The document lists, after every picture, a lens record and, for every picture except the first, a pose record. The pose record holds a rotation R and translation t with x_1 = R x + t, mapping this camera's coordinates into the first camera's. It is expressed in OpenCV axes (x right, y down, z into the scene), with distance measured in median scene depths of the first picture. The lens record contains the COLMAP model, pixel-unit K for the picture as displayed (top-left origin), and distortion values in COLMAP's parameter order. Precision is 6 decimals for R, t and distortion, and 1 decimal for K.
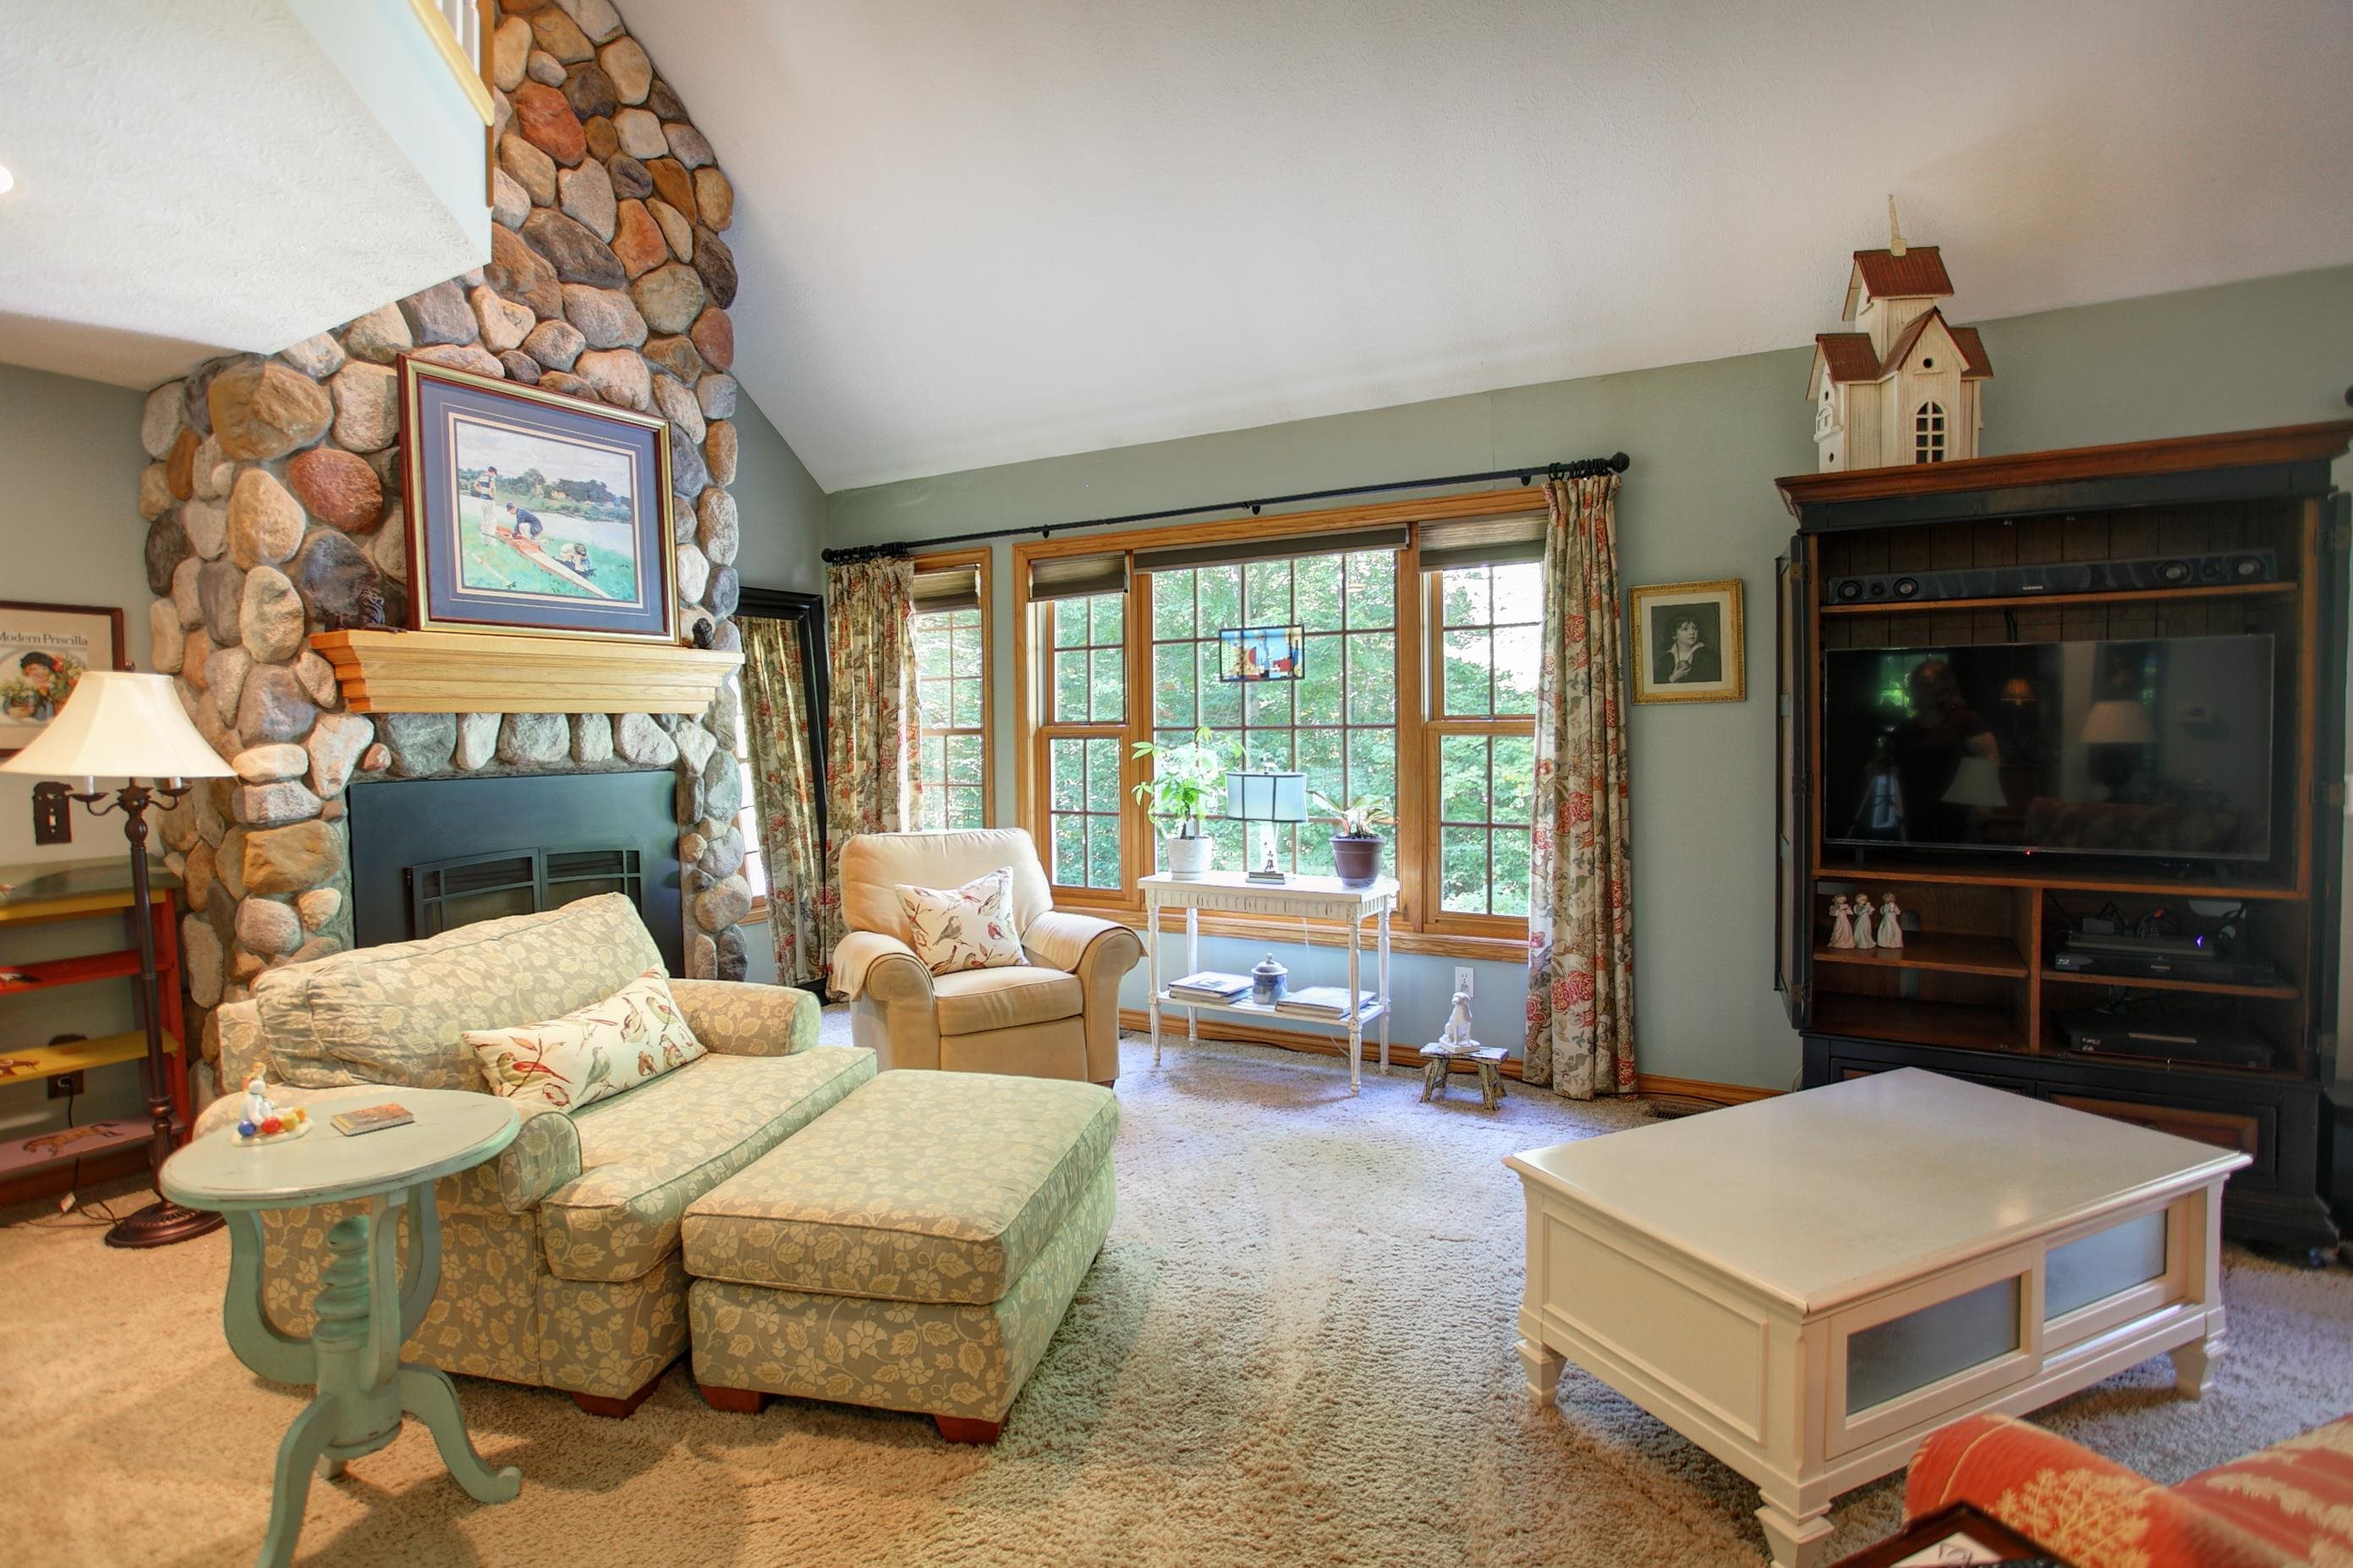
lens RADIAL K [[1193.1, 0, 1111.2], [0, 1193.1, 774.4], [0, 0, 1]] dist [-0.055774, 0.022753]
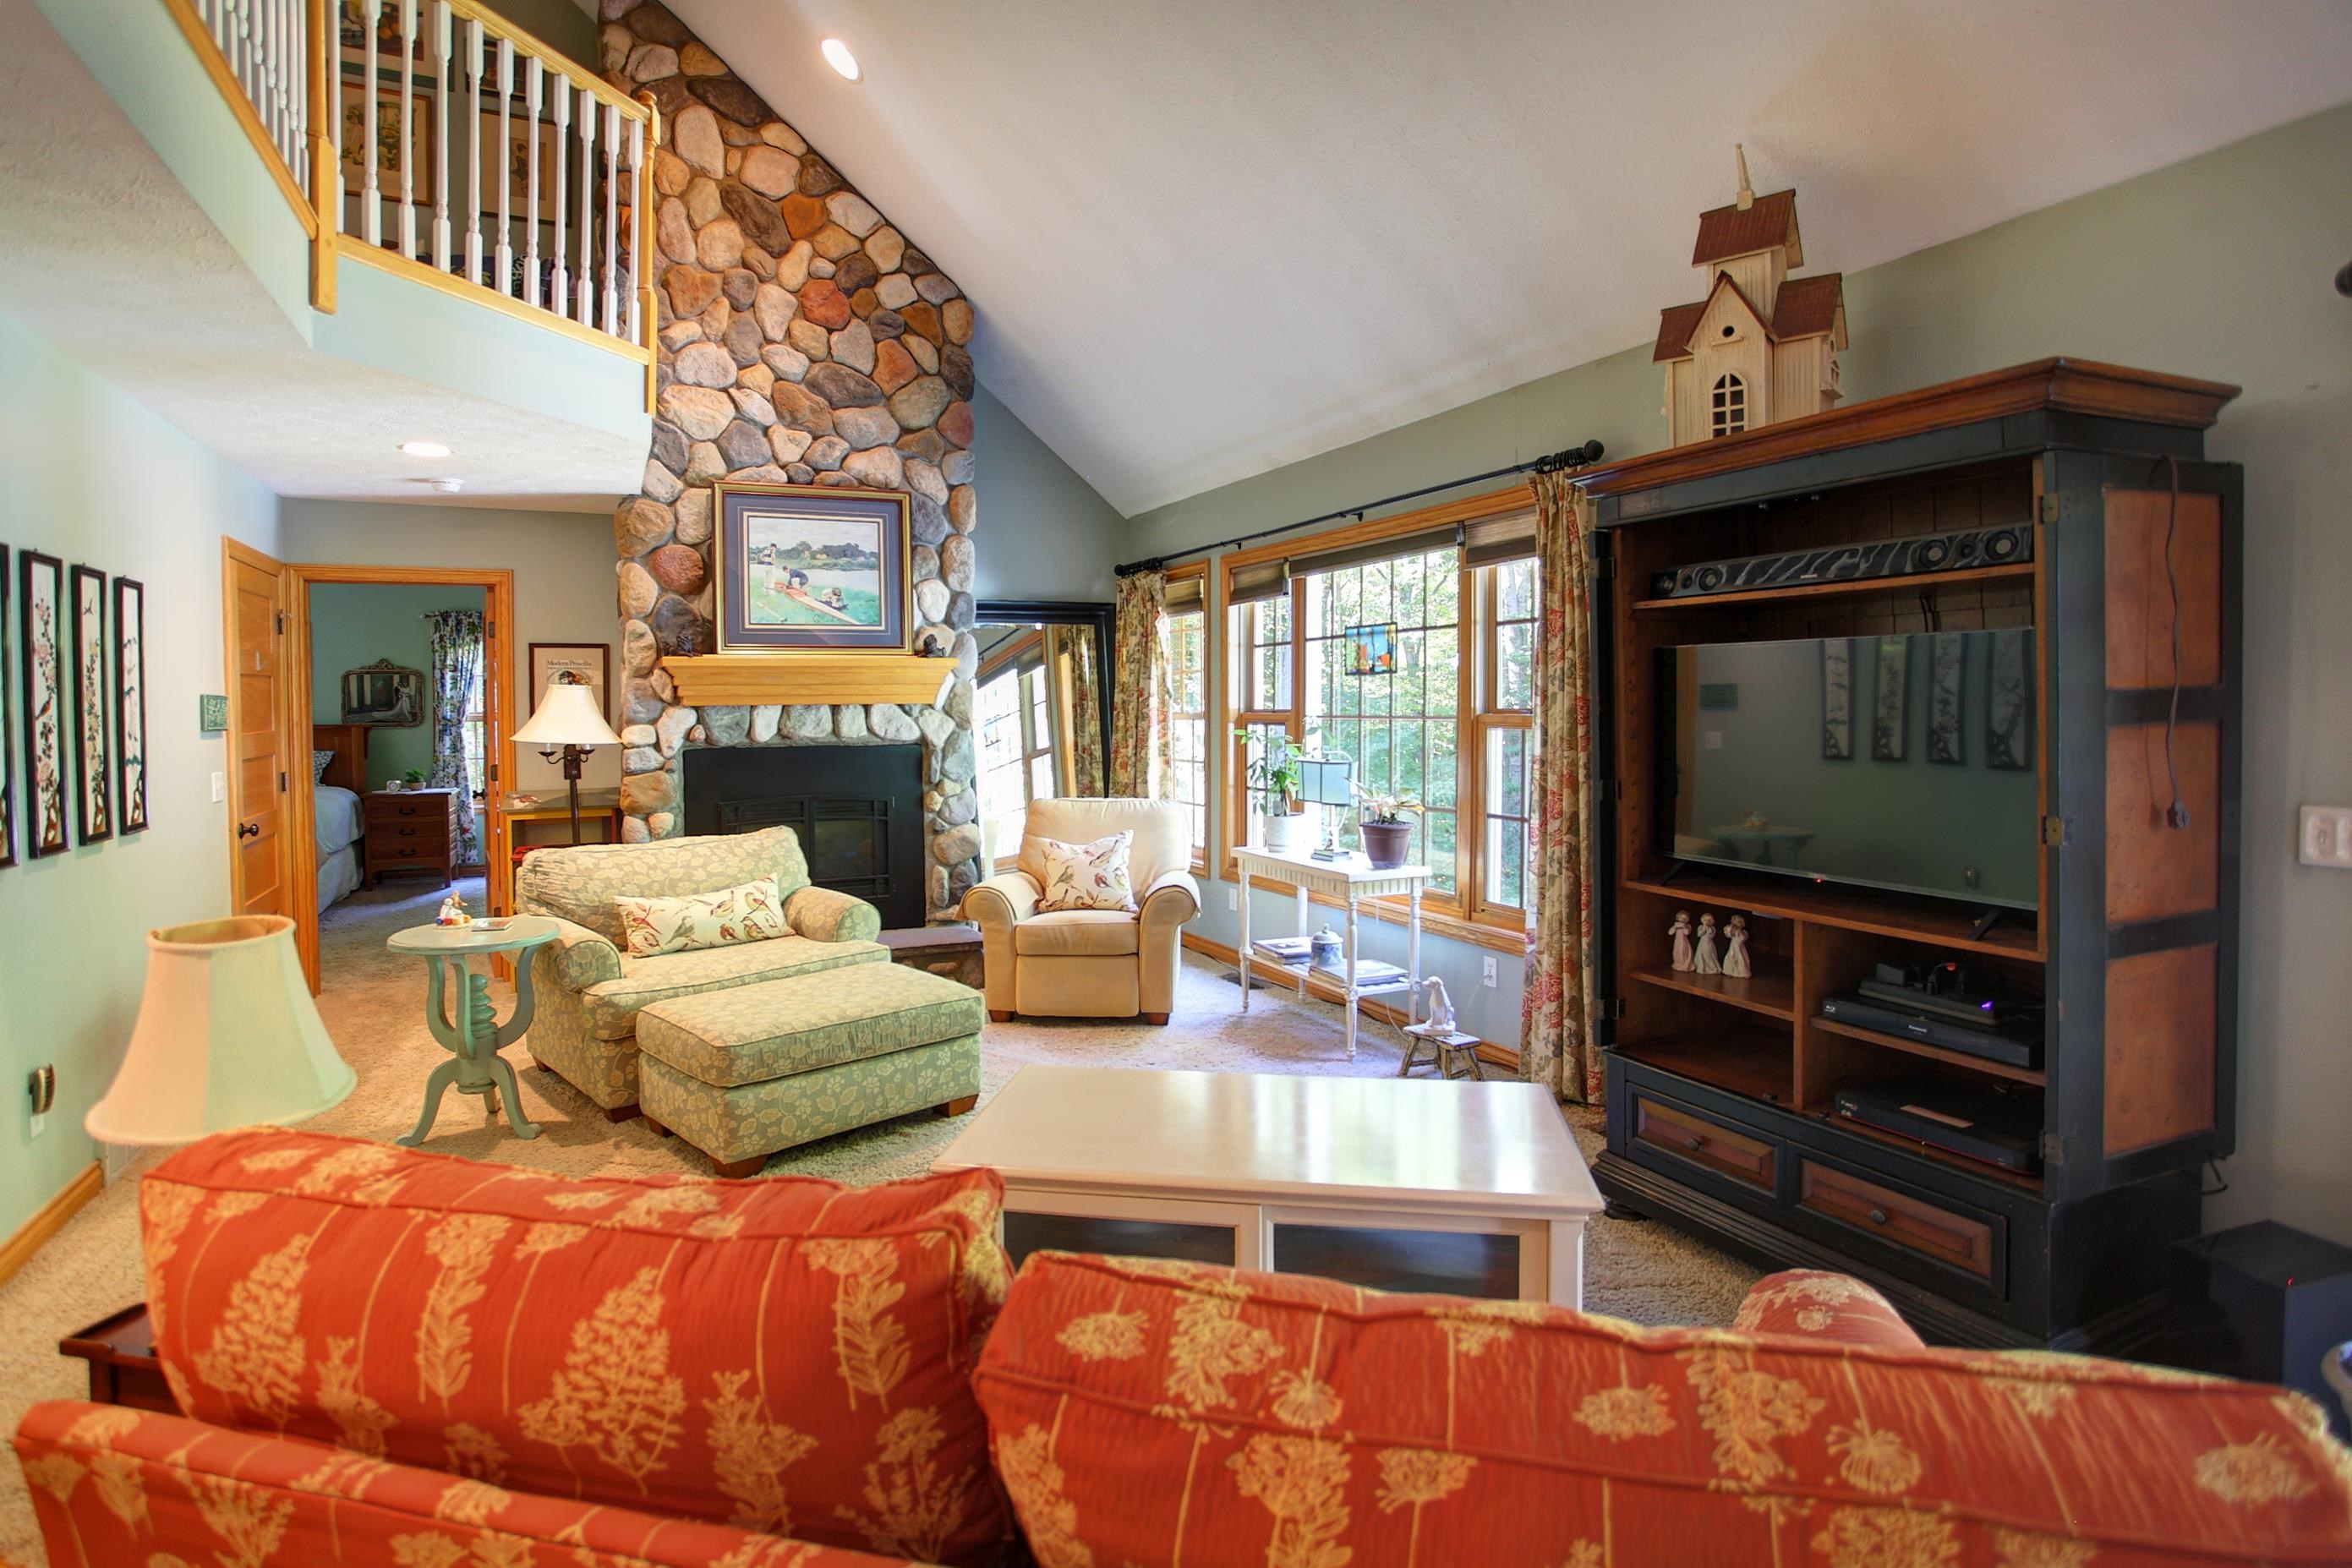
lens RADIAL K [[1192.5, 0, 1141.9], [0, 1192.5, 733.9], [0, 0, 1]] dist [-0.055774, 0.022753]
pose [[0.830164, 0.019089, -0.557193, 0.660603], [-0.022814, 0.999740, 0.000261, -0.023548], [0.557053, 0.012495, 0.830383, -0.008010]]
